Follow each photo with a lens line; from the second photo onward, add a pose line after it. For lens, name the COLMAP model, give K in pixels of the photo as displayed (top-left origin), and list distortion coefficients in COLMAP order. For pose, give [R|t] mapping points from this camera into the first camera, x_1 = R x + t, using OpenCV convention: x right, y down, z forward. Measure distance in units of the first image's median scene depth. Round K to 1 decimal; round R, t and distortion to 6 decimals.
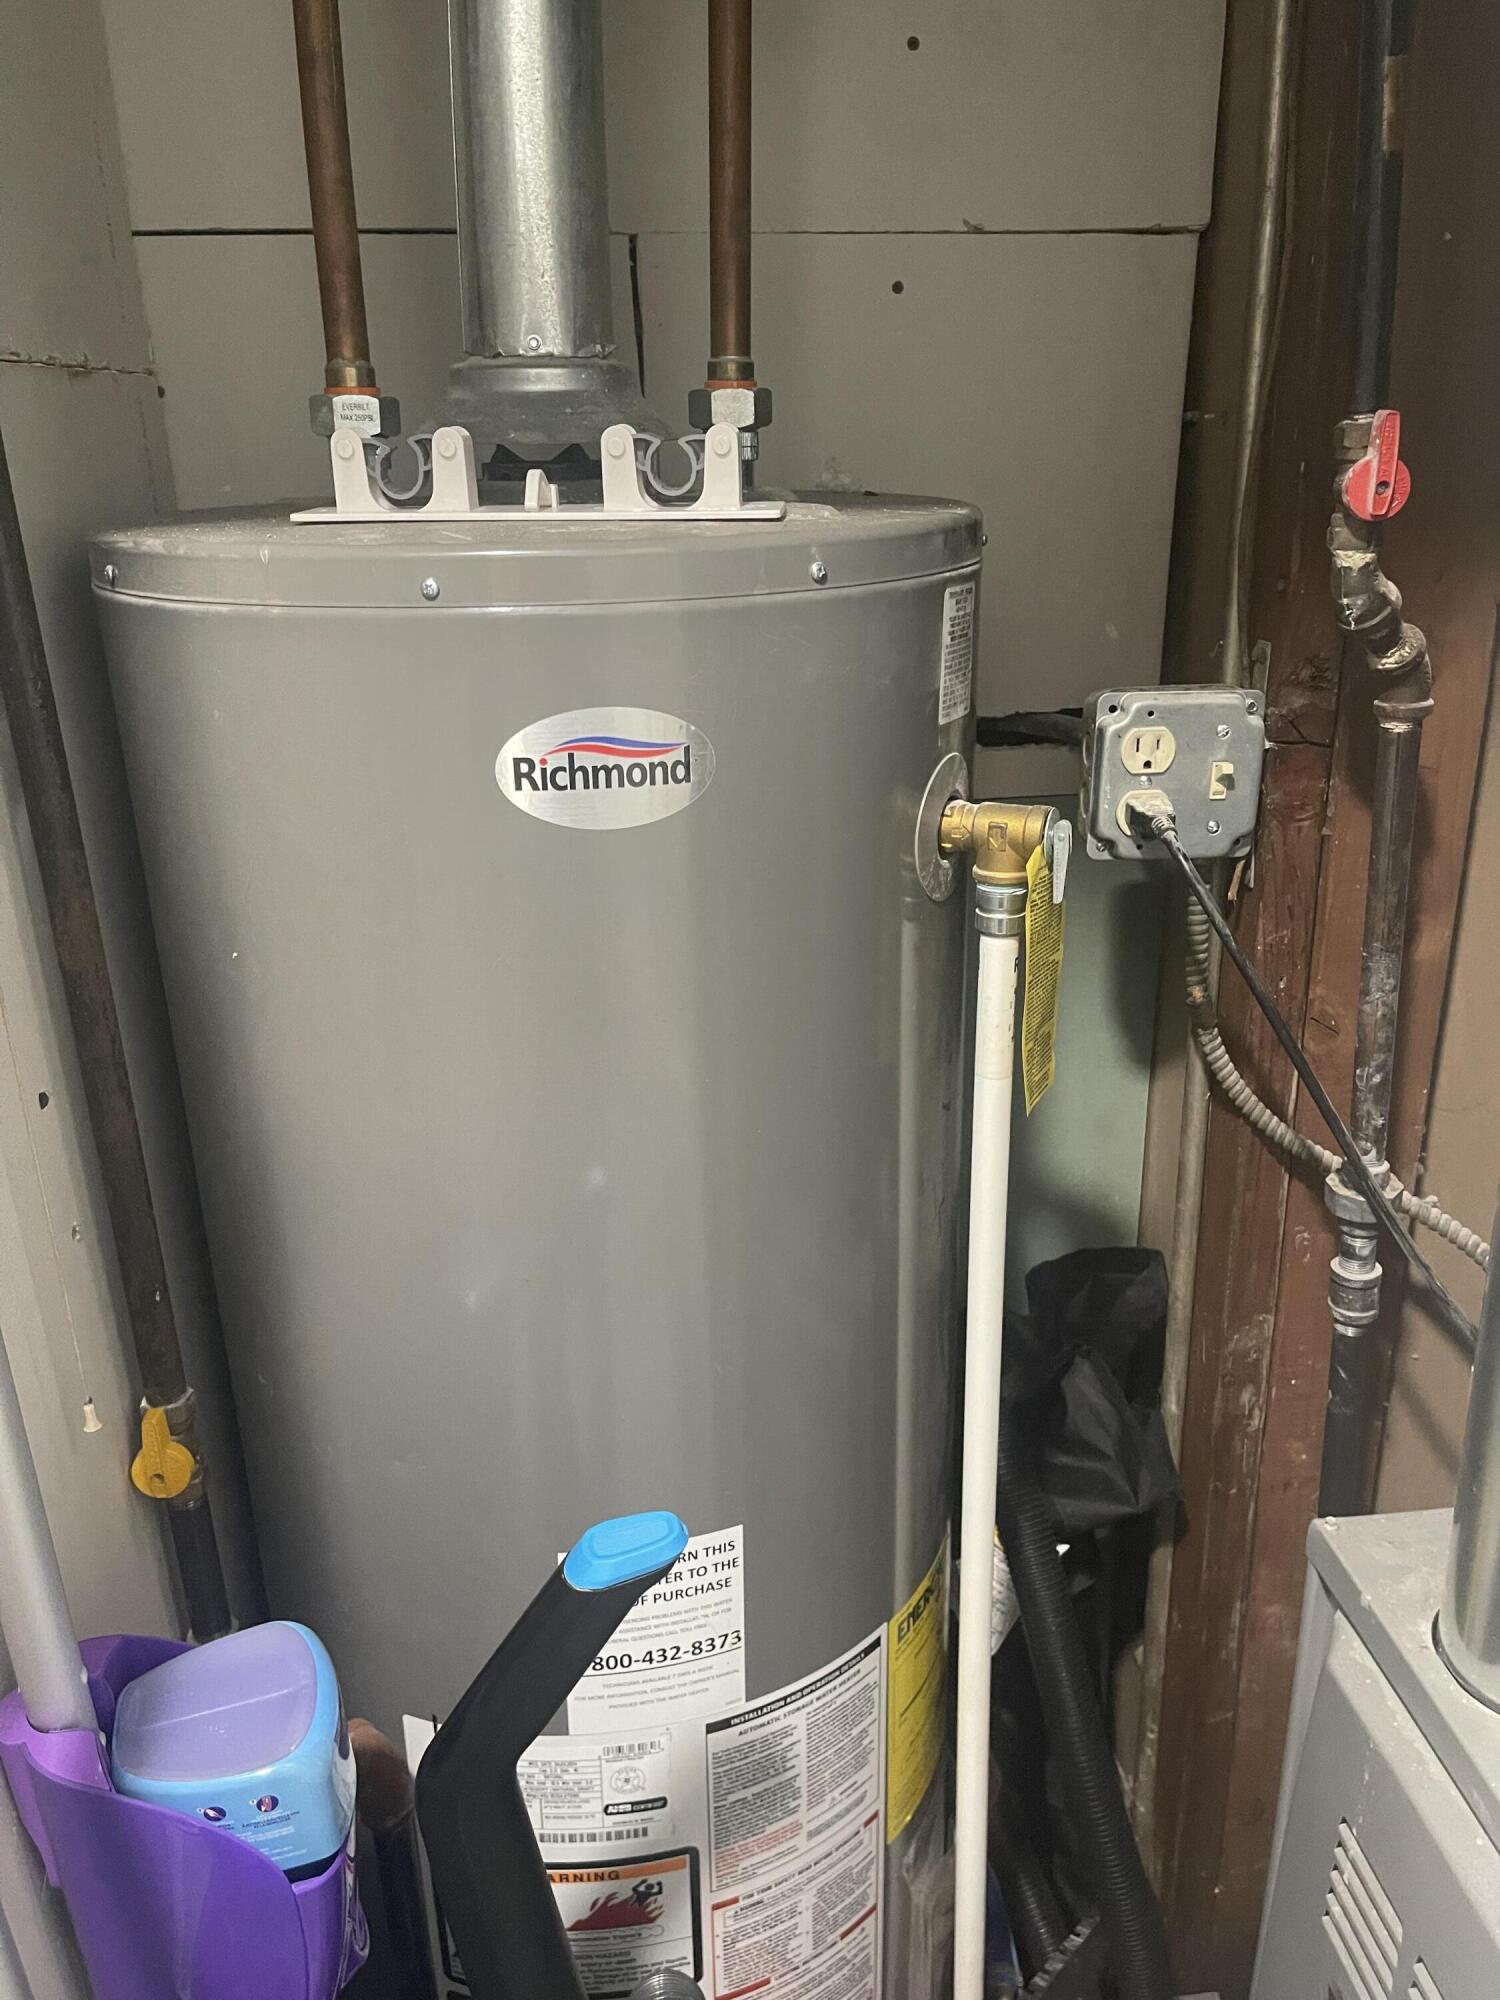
lens RADIAL K [[1509.2, 0, 752.6], [0, 1509.2, 998.0], [0, 0, 1]] dist [0.043492, -0.068954]
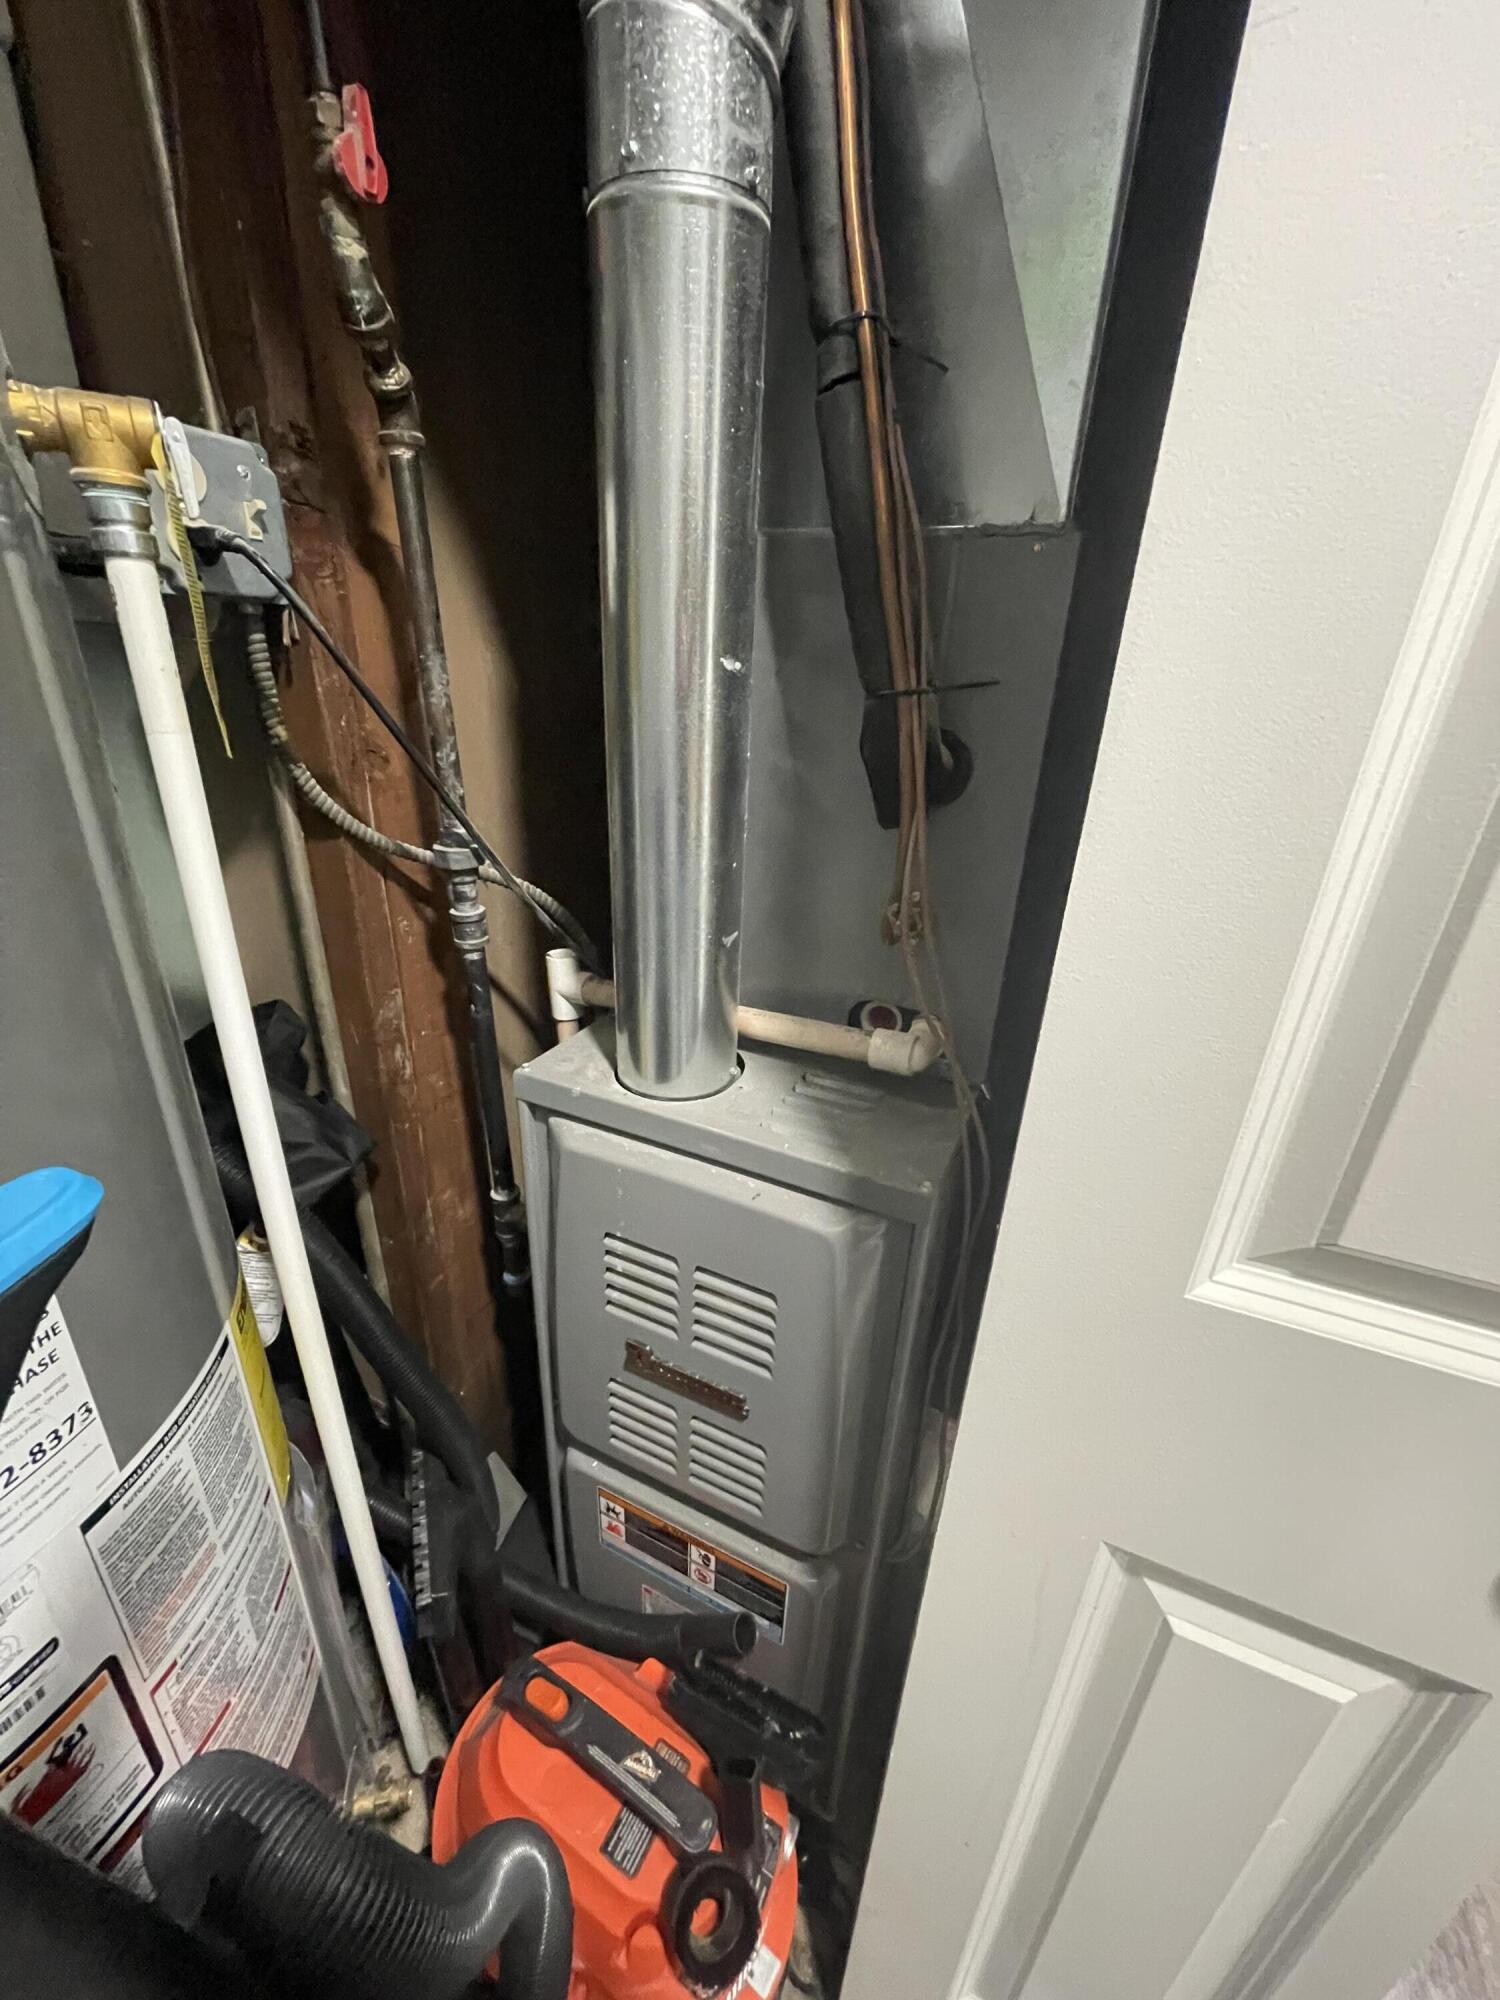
lens RADIAL K [[804.7, 0, 745.3], [0, 804.7, 1007.6], [0, 0, 1]] dist [-0.007539, 0.001150]
pose [[0.527323, -0.300764, 0.794652, -0.098312], [0.249459, 0.948839, 0.193583, 0.192341], [-0.812219, 0.096153, 0.575373, 0.377450]]
